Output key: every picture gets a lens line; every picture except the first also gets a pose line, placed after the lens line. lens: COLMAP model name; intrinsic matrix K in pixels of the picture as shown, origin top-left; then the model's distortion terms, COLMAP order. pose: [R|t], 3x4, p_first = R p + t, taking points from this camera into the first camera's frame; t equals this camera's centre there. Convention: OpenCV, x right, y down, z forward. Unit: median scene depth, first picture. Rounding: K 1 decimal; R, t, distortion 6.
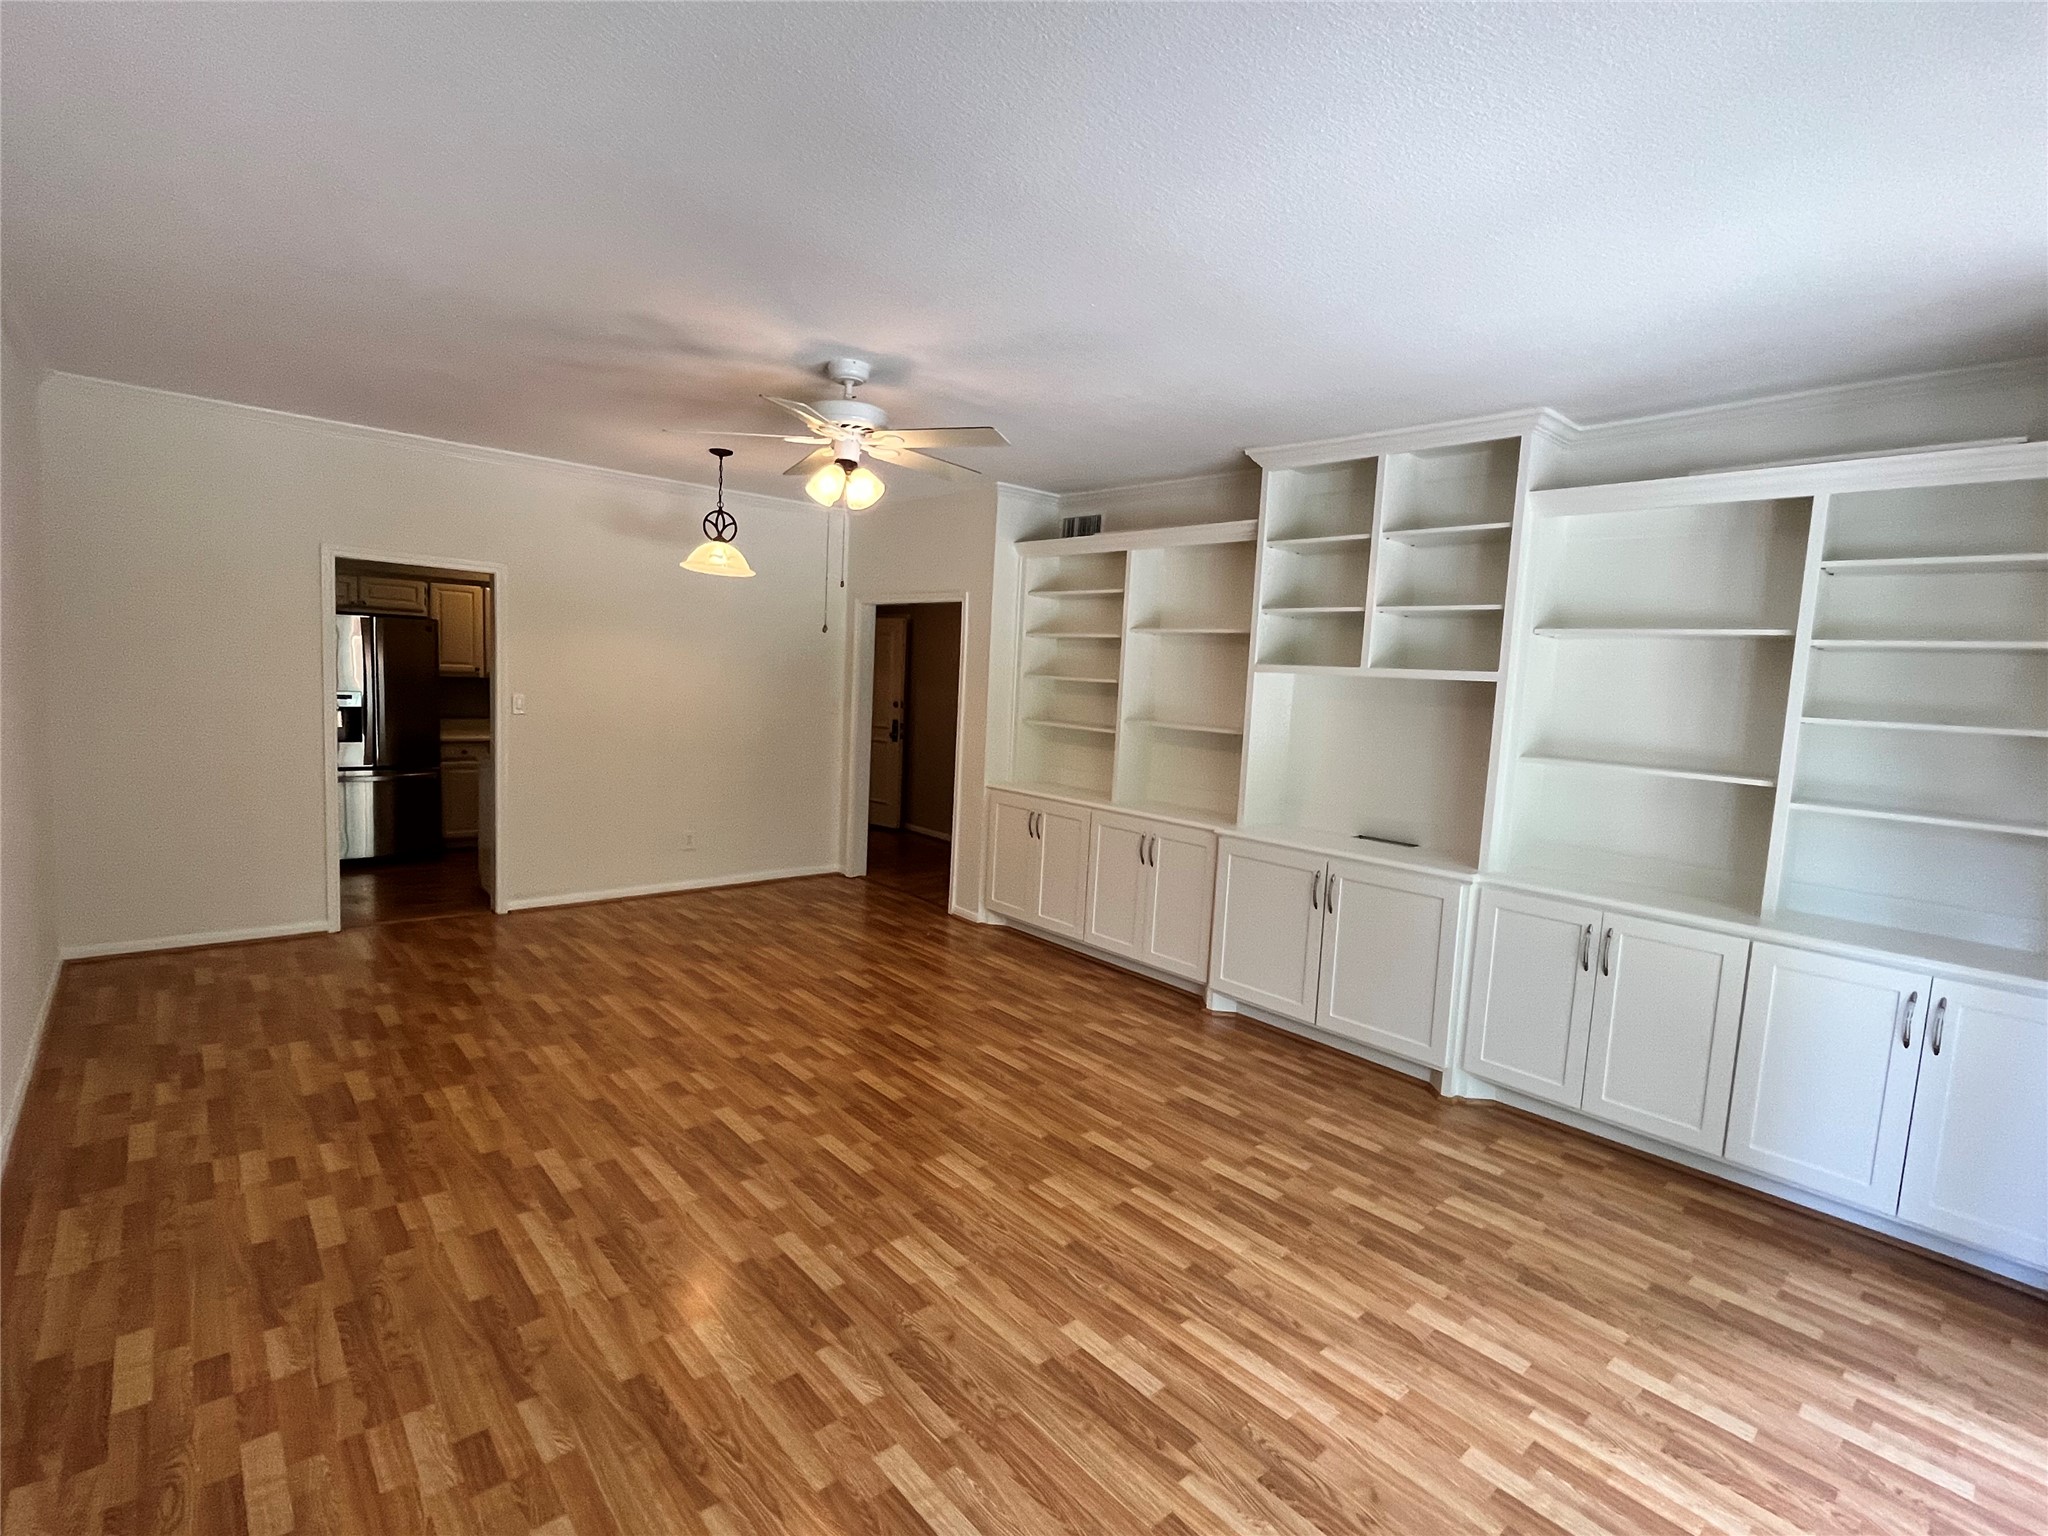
lens RADIAL K [[956.5, 0, 1019.5], [0, 956.5, 760.3], [0, 0, 1]] dist [-0.004532, -0.000823]
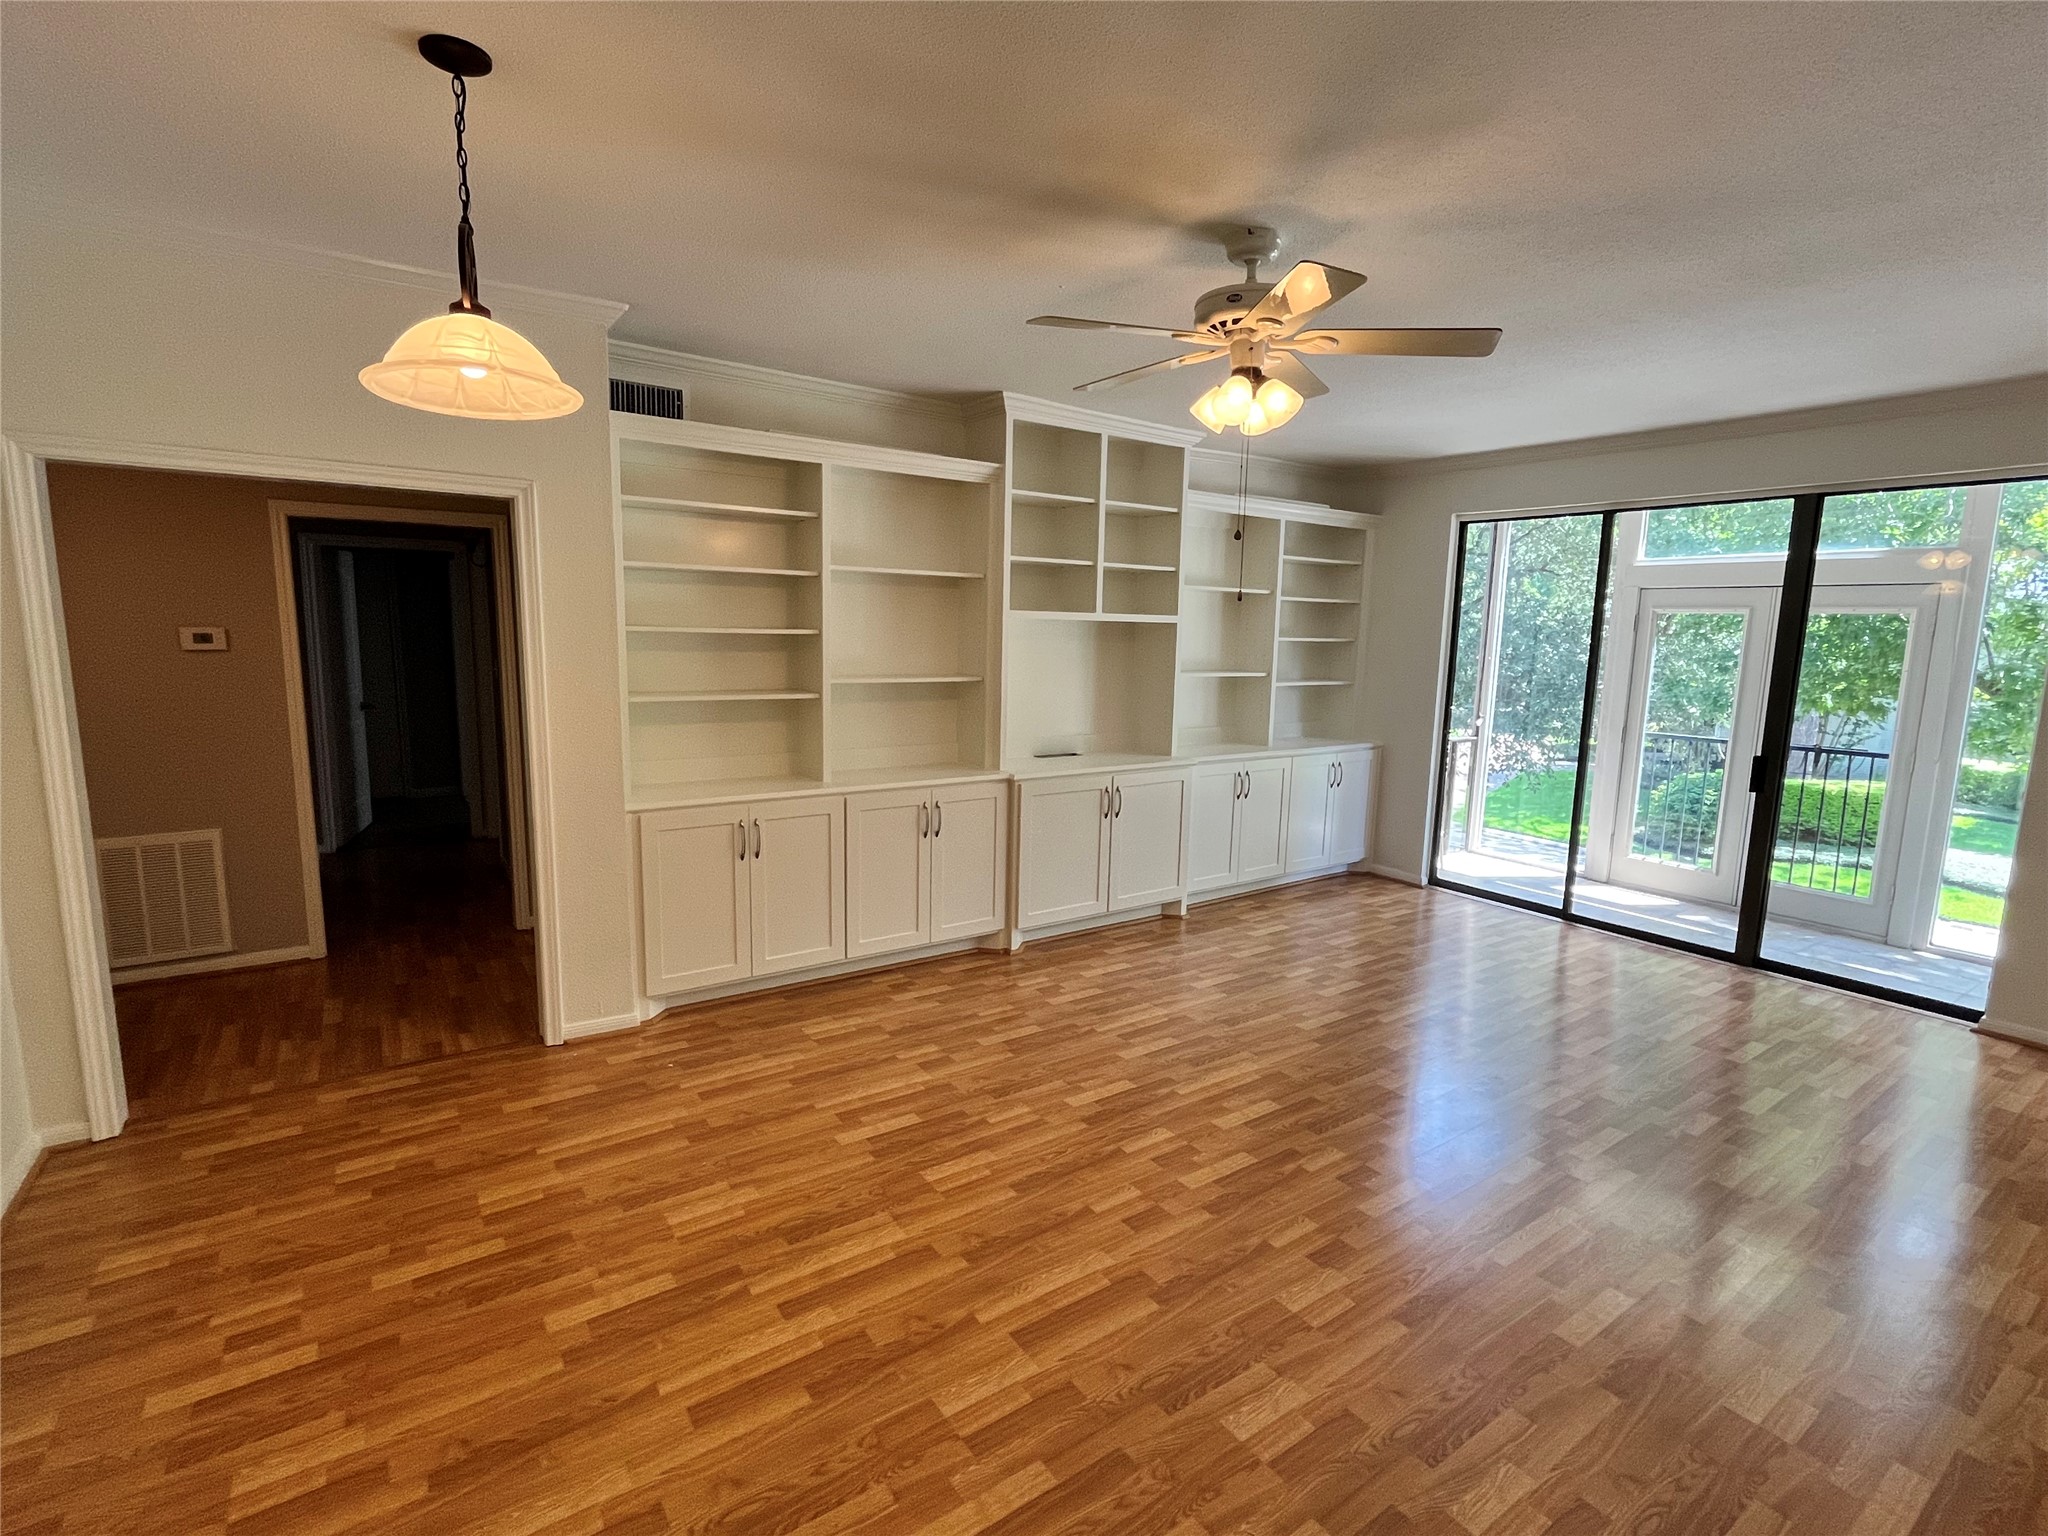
lens RADIAL K [[956.5, 0, 1022.1], [0, 956.5, 774.6], [0, 0, 1]] dist [-0.004532, -0.000823]
pose [[0.123811, -0.201638, 0.971603, -0.776666], [0.077038, 0.978135, 0.193177, -0.125266], [-0.989311, 0.050933, 0.136637, 0.853857]]
